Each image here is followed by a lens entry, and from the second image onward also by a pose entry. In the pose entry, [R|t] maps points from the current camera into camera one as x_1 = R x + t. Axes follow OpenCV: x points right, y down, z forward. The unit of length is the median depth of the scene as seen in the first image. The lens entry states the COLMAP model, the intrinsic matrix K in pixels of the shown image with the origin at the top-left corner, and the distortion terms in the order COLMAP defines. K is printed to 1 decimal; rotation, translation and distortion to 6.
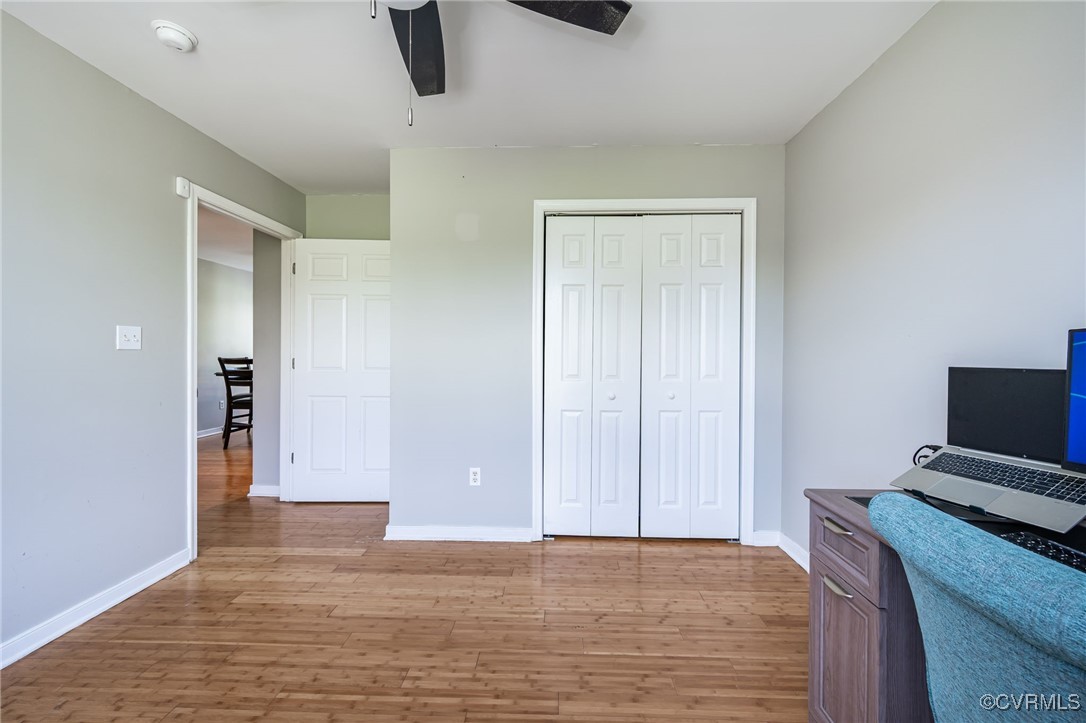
lens RADIAL K [[438.3, 0, 546.8], [0, 438.3, 358.4], [0, 0, 1]] dist [-0.000631, 0.000686]
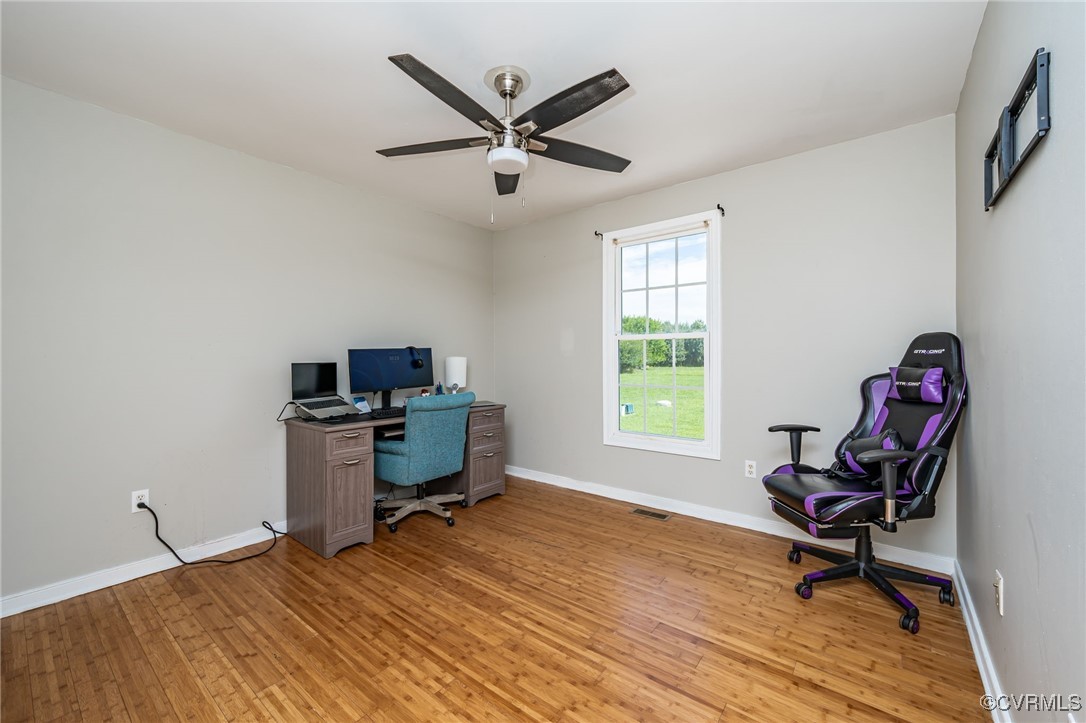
lens RADIAL K [[438.3, 0, 542.6], [0, 438.3, 358.7], [0, 0, 1]] dist [-0.000631, 0.000686]
pose [[-0.805045, -0.001497, 0.593212, -1.111649], [0.006956, 0.999904, 0.011964, -0.019745], [-0.593173, 0.013758, -0.804958, 1.695566]]
